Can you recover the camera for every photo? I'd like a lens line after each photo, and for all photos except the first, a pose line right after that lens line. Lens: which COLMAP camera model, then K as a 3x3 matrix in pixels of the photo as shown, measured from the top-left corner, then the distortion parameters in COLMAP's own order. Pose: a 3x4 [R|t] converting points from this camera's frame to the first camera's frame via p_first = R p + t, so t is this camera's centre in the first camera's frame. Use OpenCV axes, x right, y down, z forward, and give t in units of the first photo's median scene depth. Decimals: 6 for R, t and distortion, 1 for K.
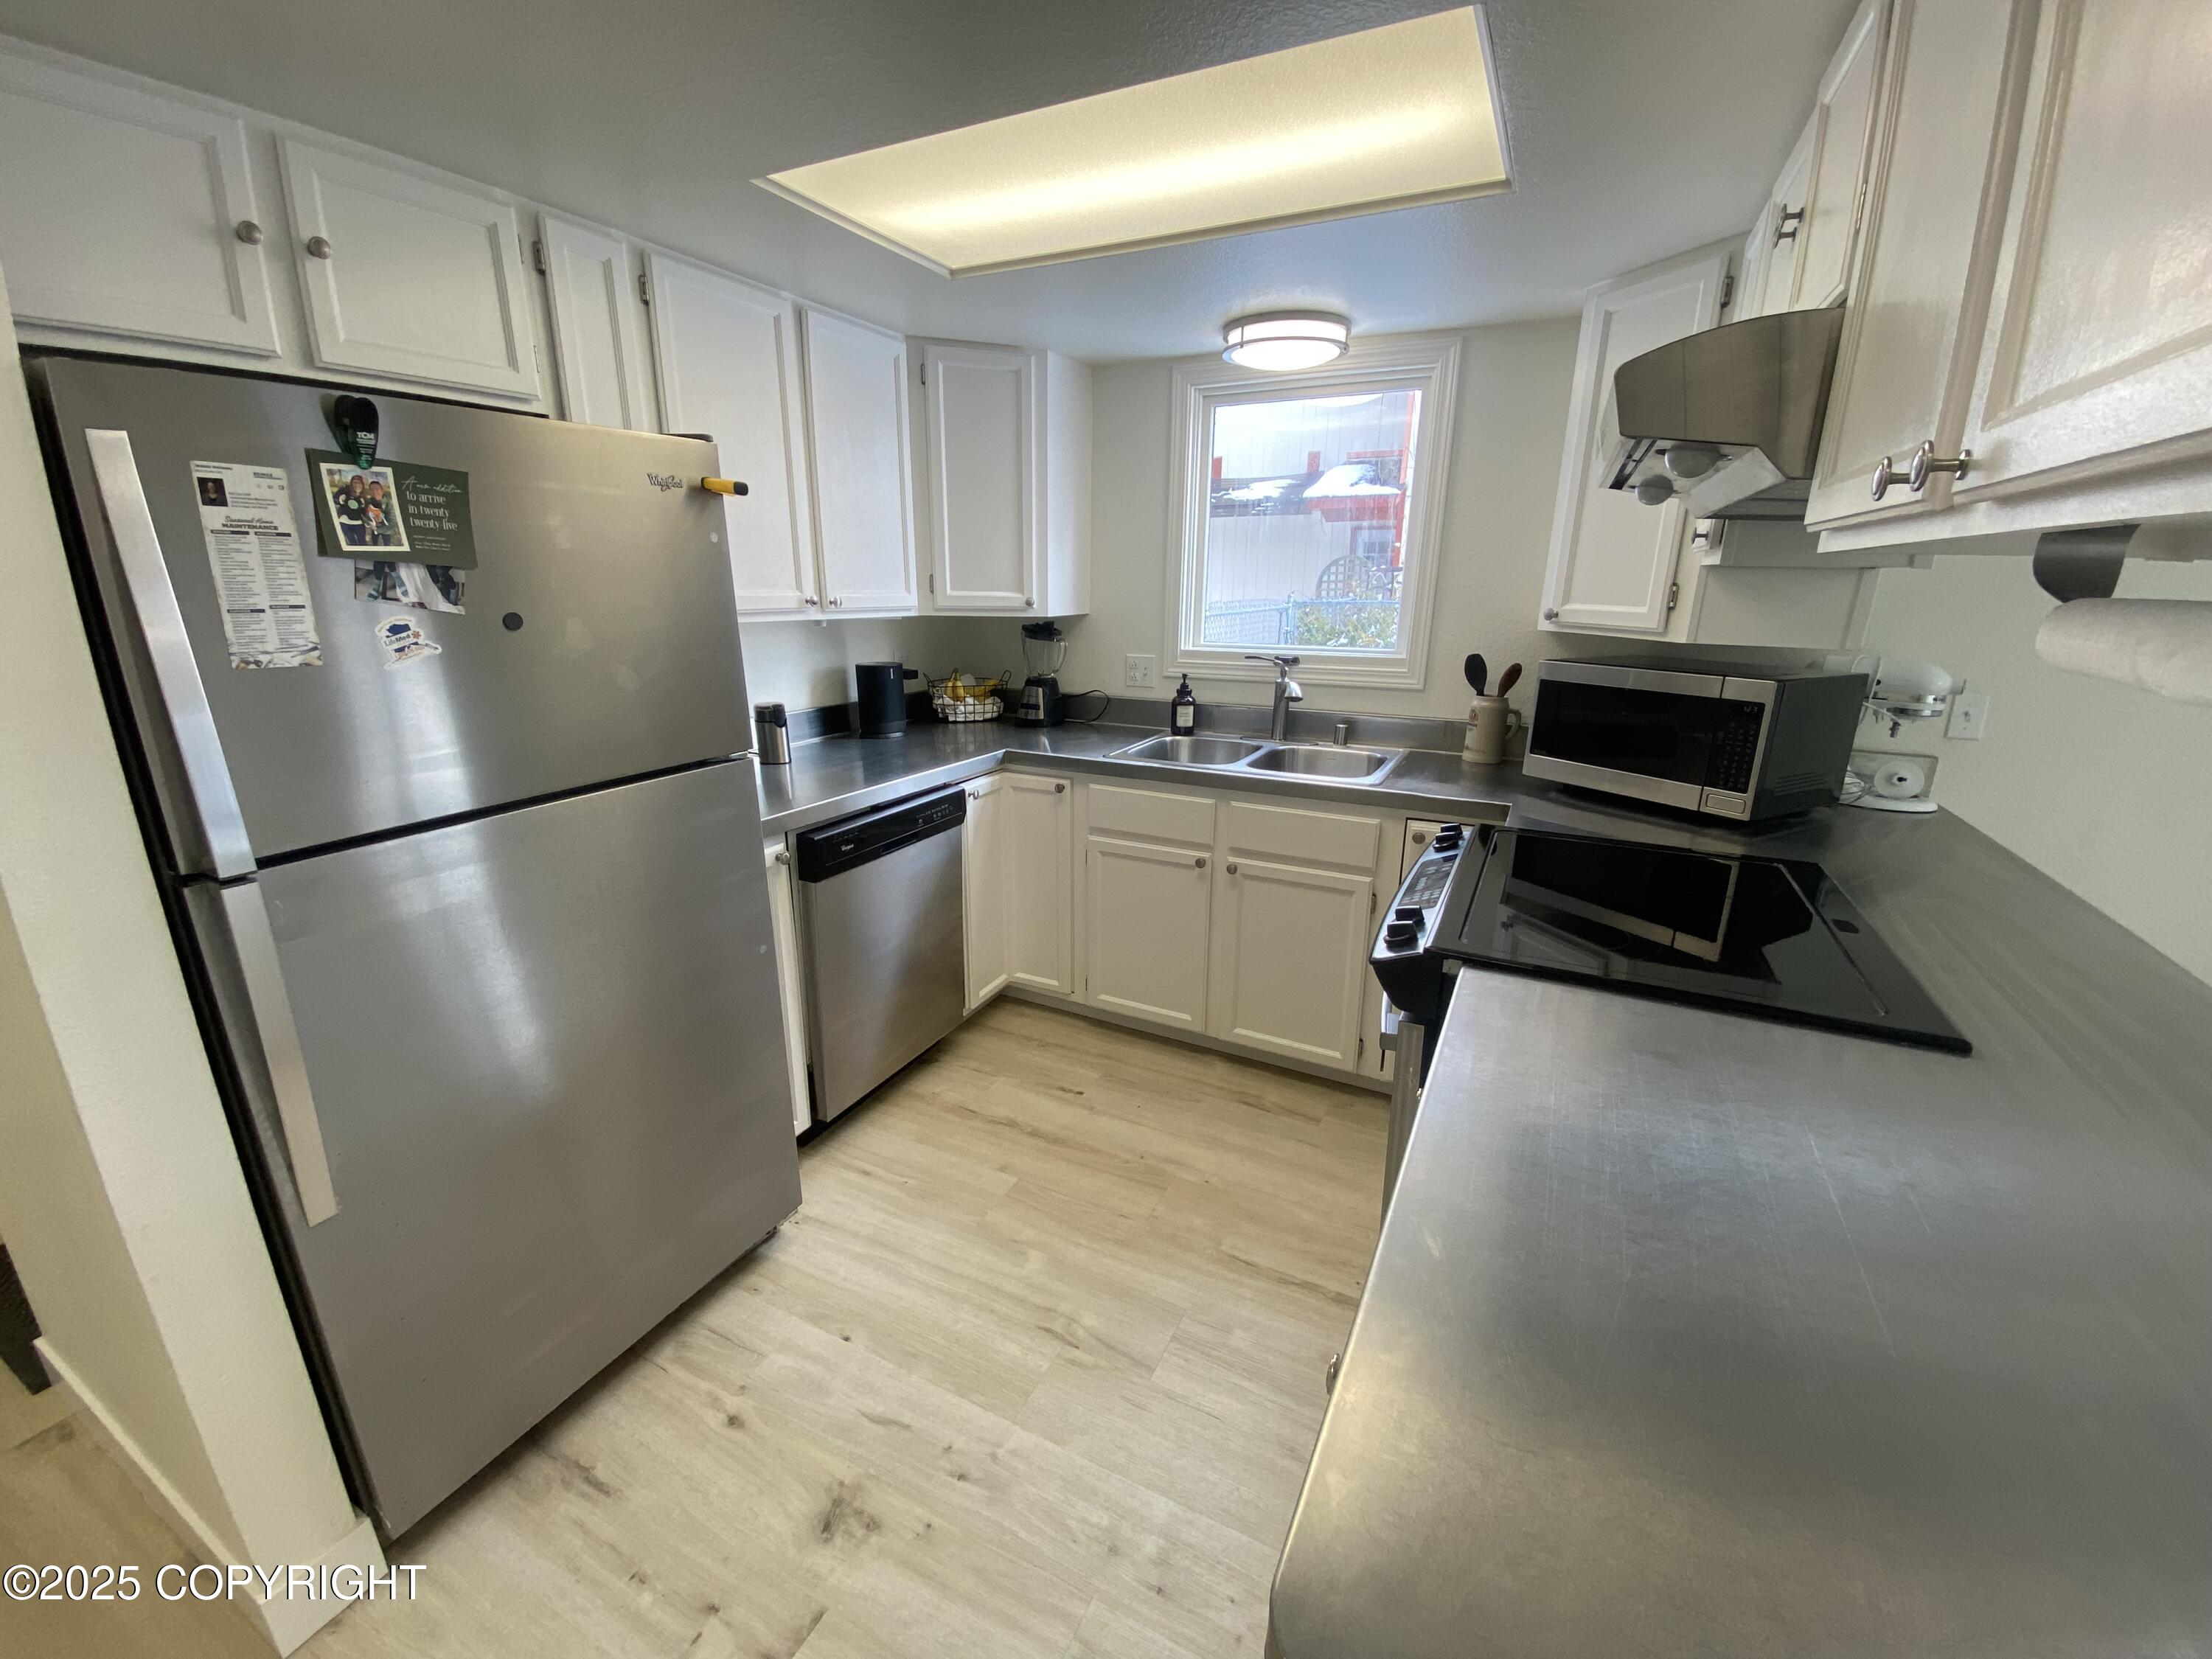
lens RADIAL K [[882.1, 0, 1088.9], [0, 882.1, 829.0], [0, 0, 1]] dist [0.020163, -0.021408]
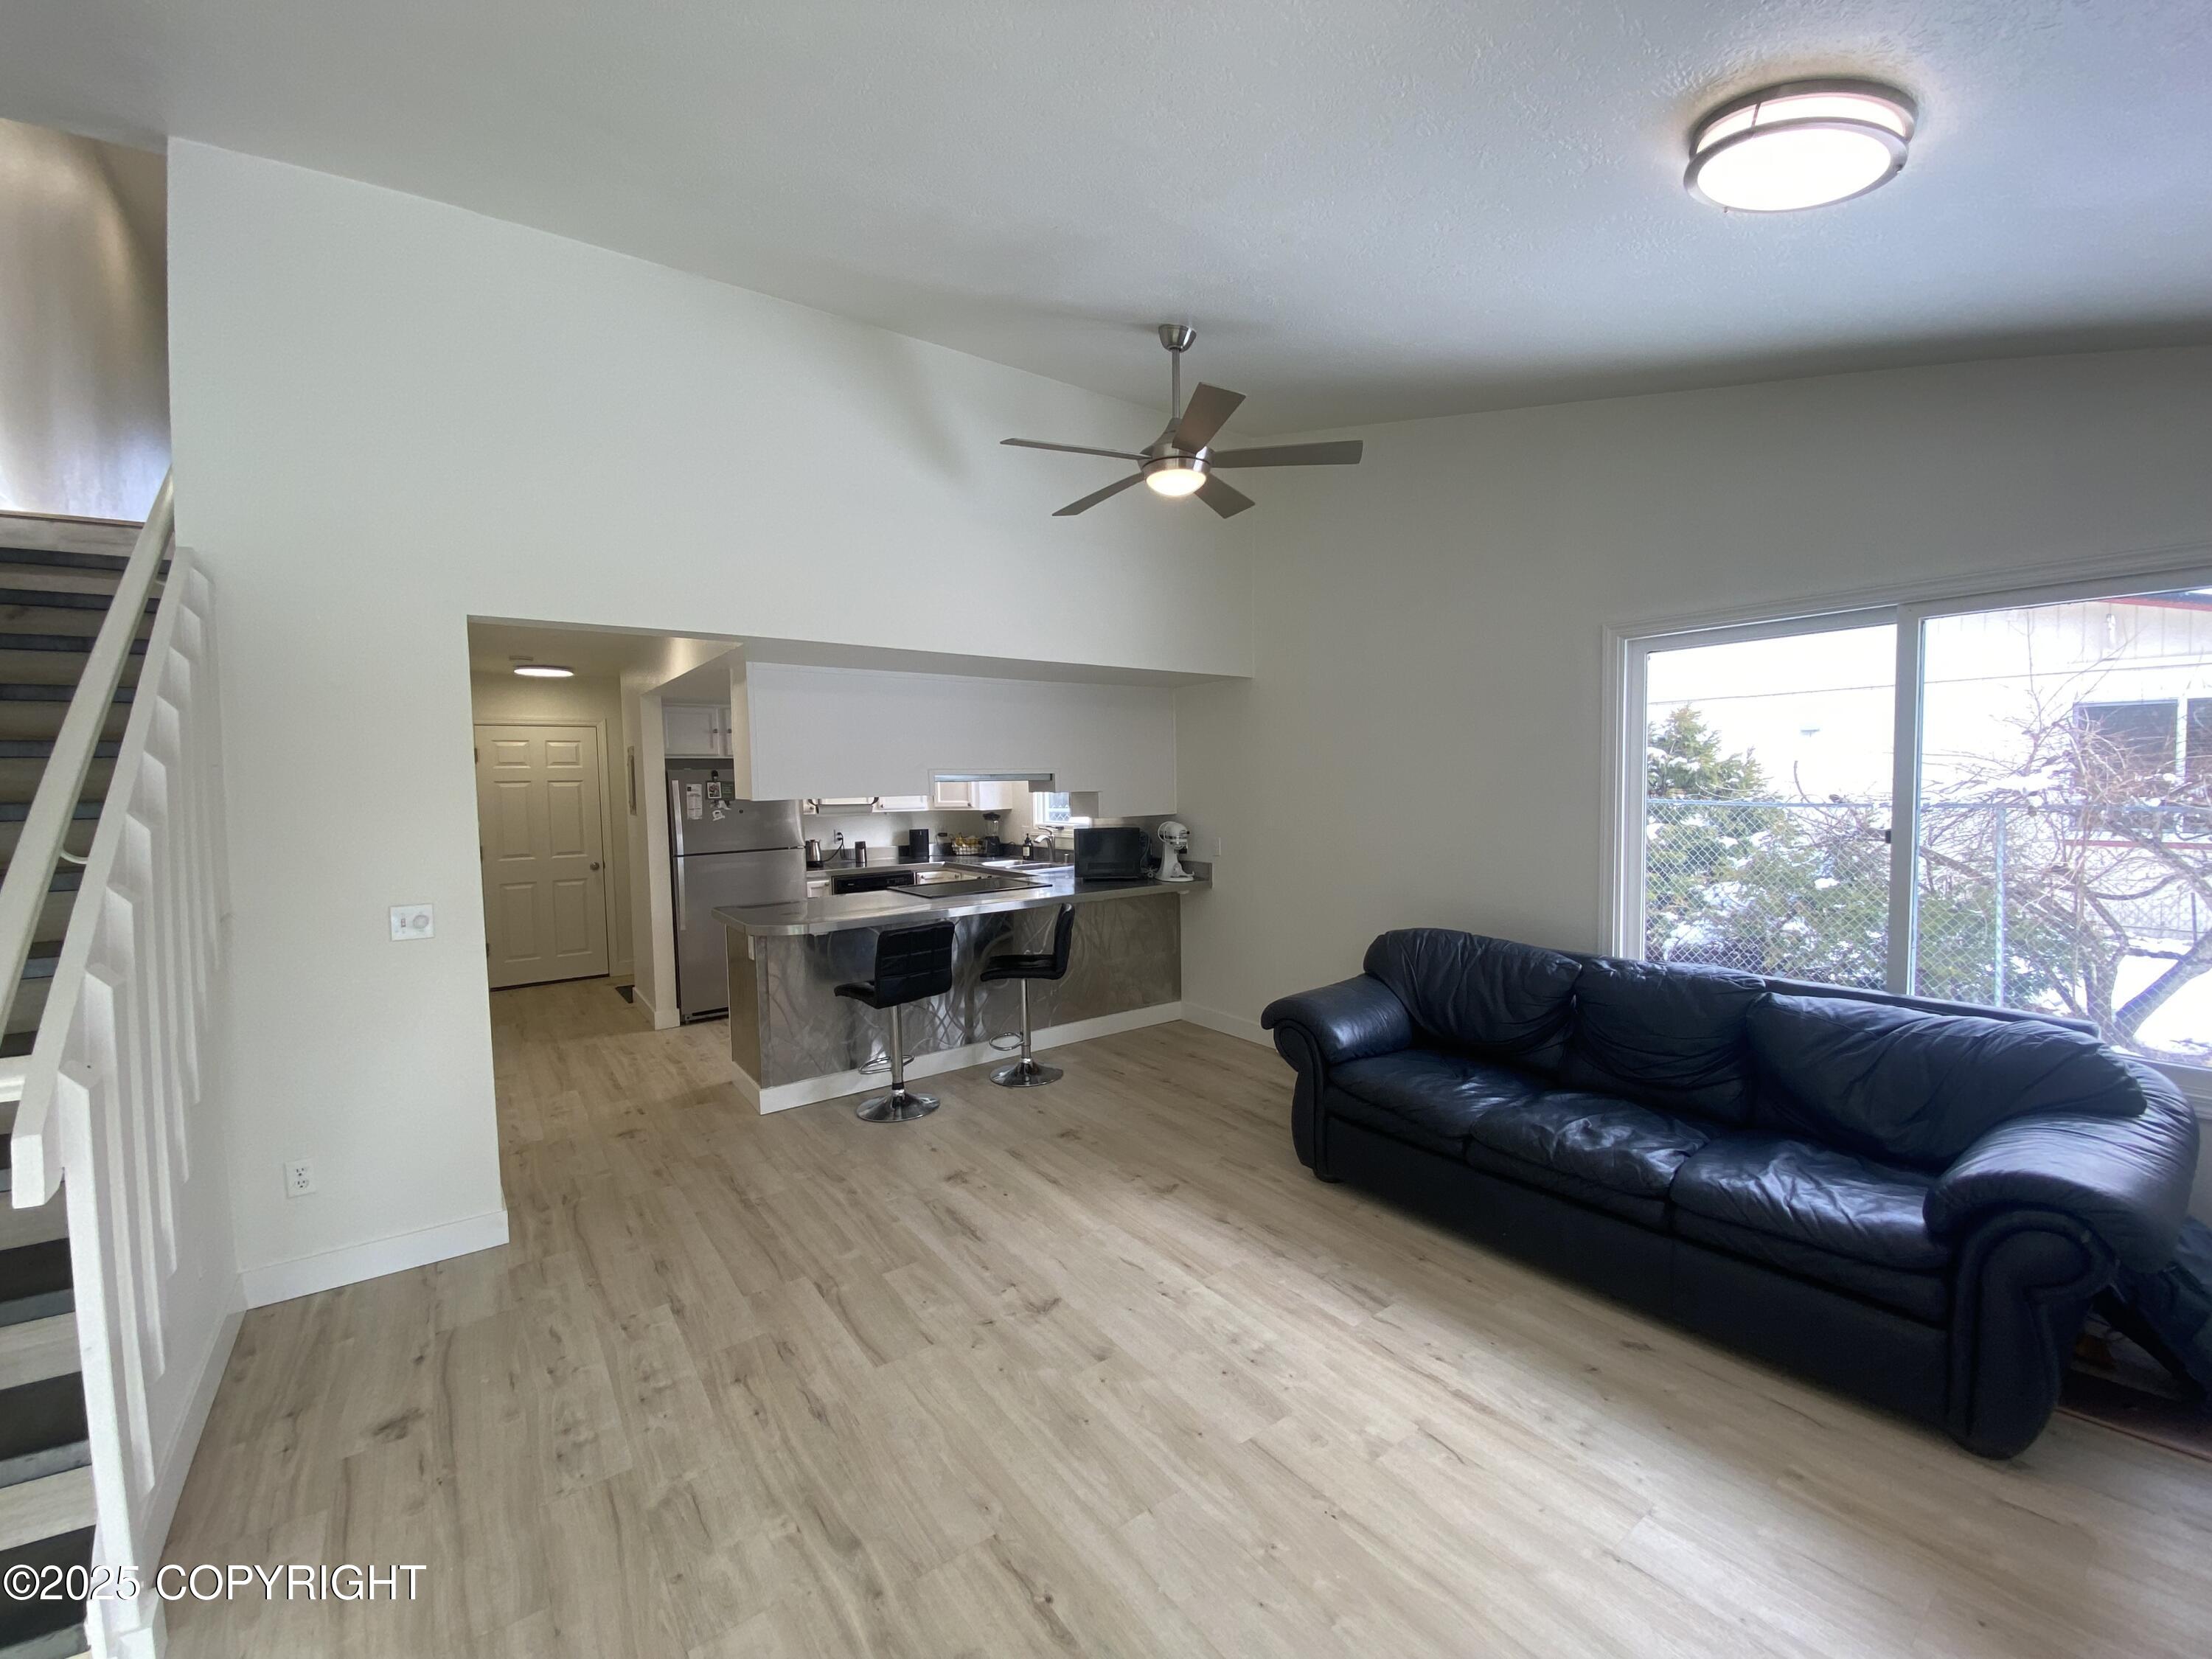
lens RADIAL K [[884.8, 0, 1113.0], [0, 884.8, 836.8], [0, 0, 1]] dist [0.052587, -0.035554]
pose [[0.897310, 0.006659, -0.441350, 1.674521], [-0.097994, 0.977939, -0.184477, 0.299144], [0.430385, 0.208783, 0.878168, -1.180902]]
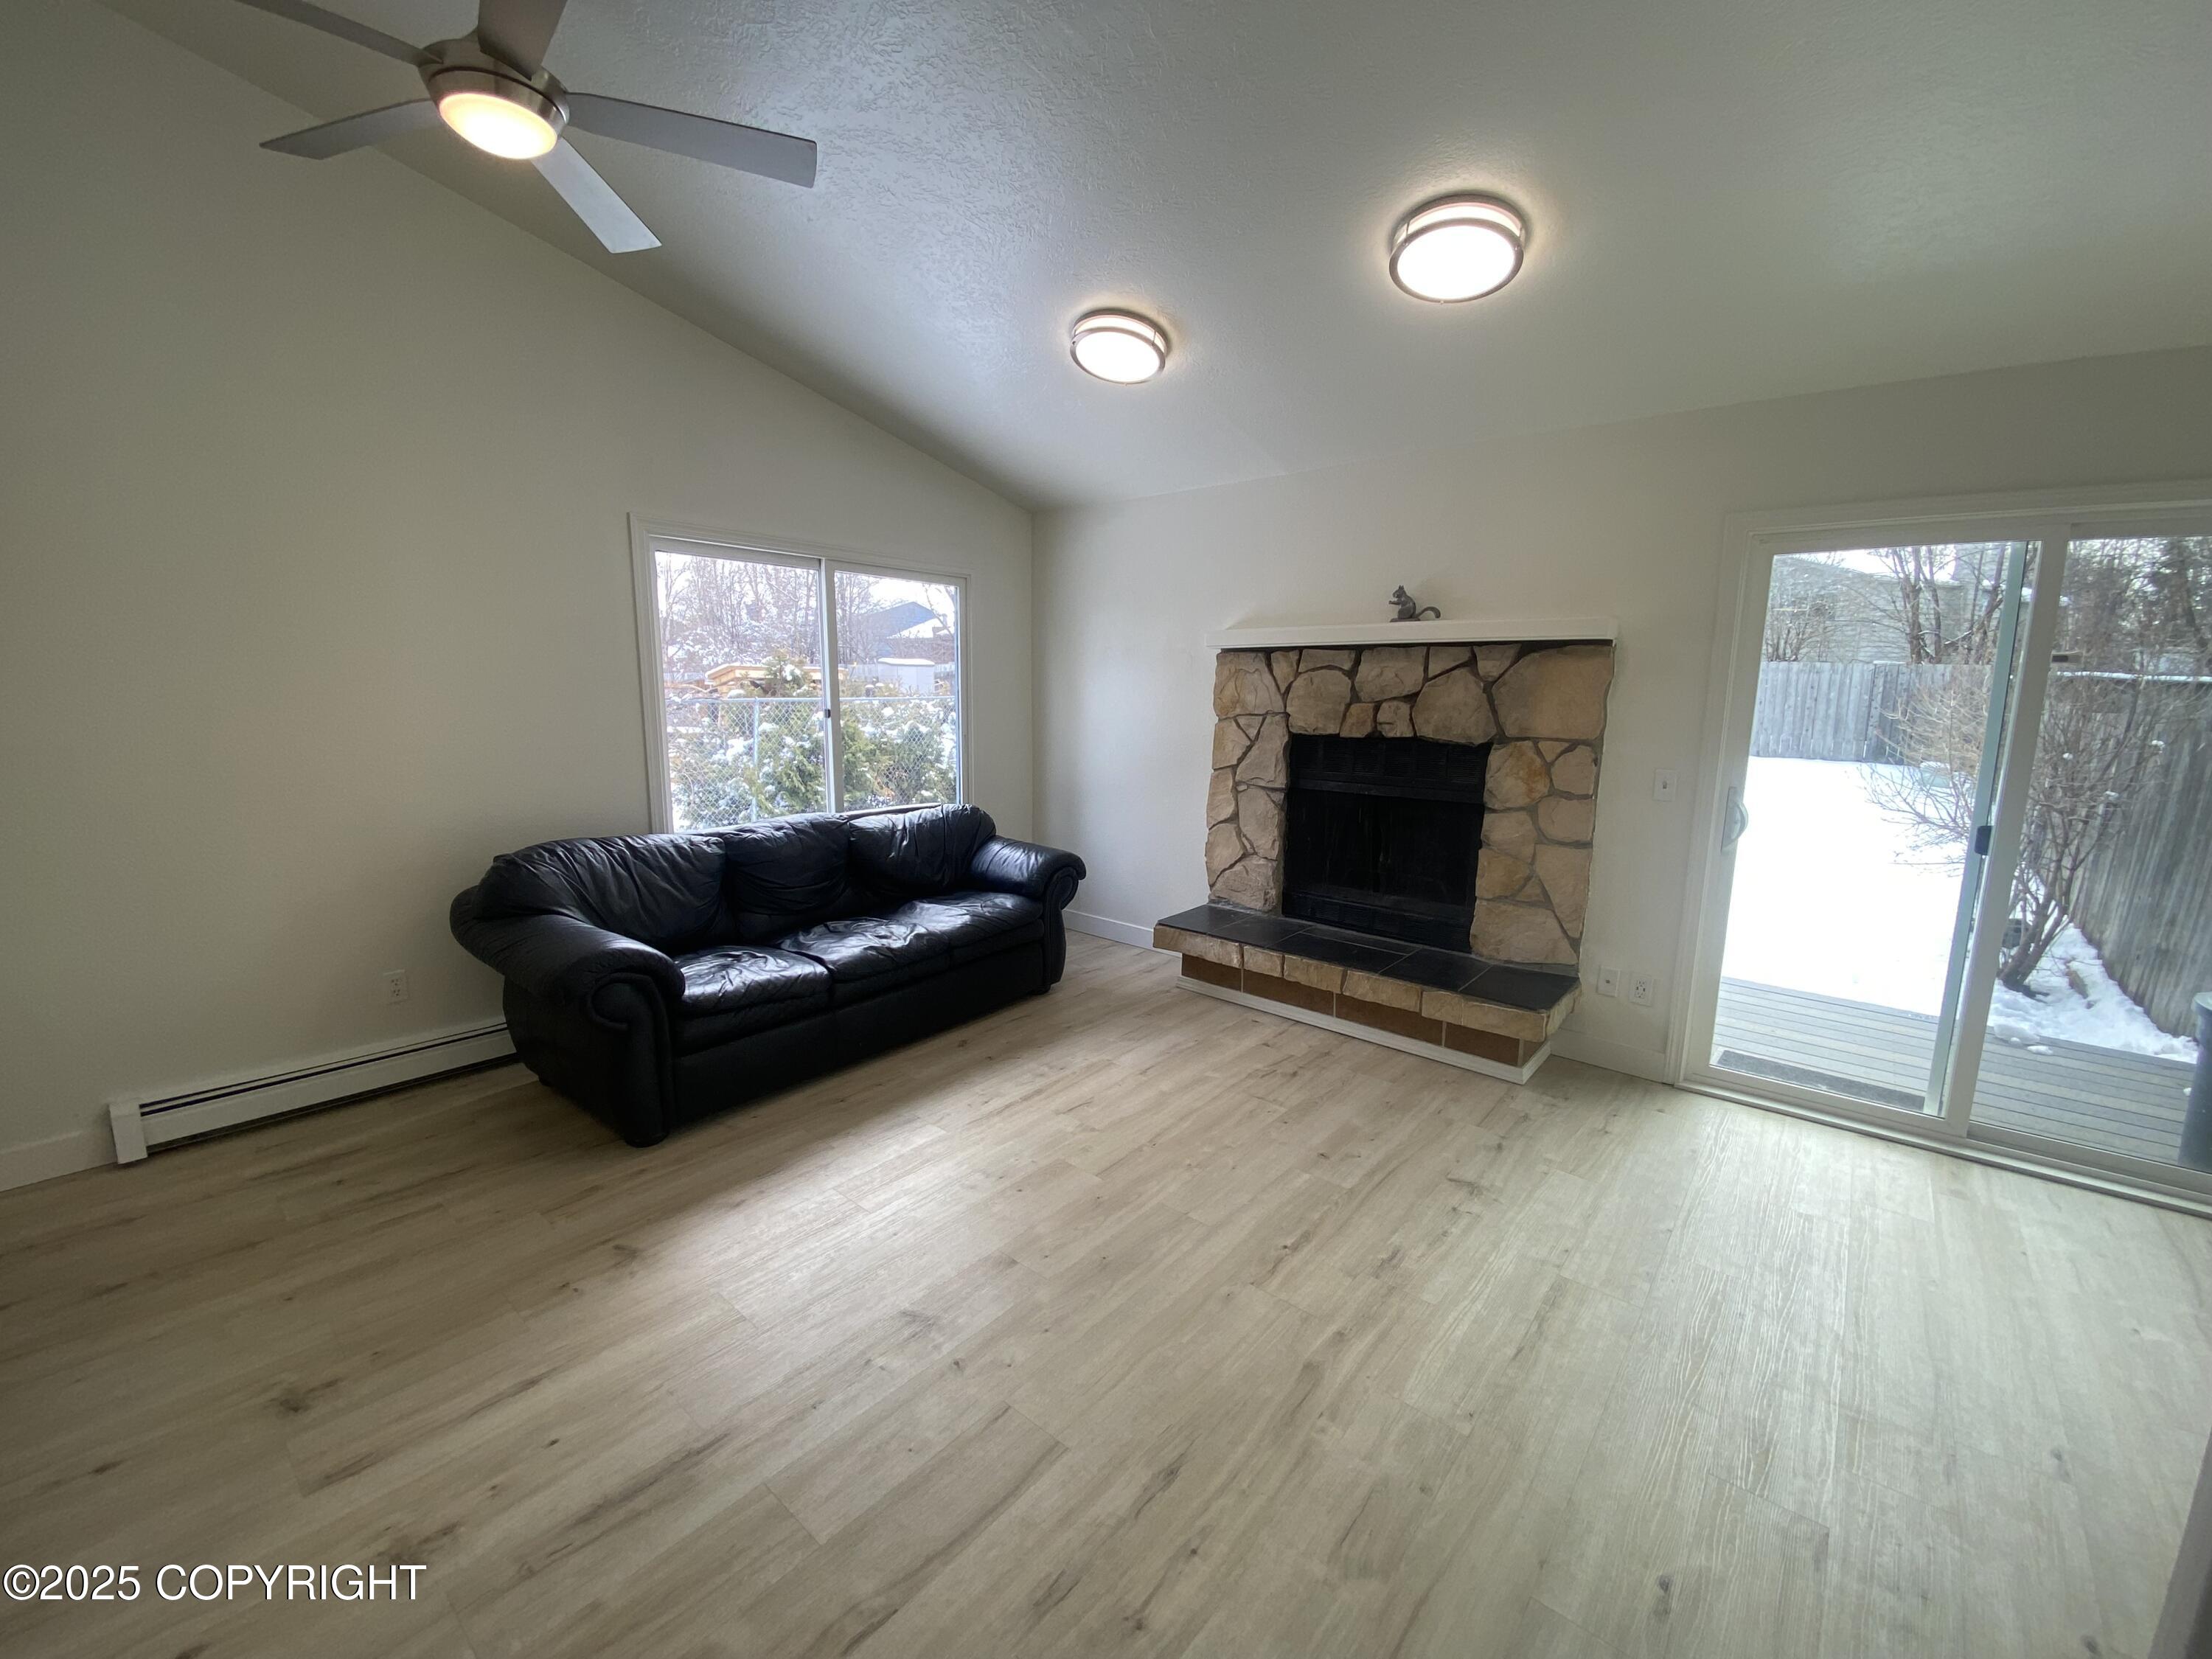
lens RADIAL K [[882.1, 0, 1088.9], [0, 882.1, 829.0], [0, 0, 1]] dist [0.020163, -0.021408]
pose [[0.239941, -0.155395, 0.958270, 0.402897], [0.253944, 0.962782, 0.092541, 0.171312], [-0.936985, 0.221142, 0.270472, -0.617283]]
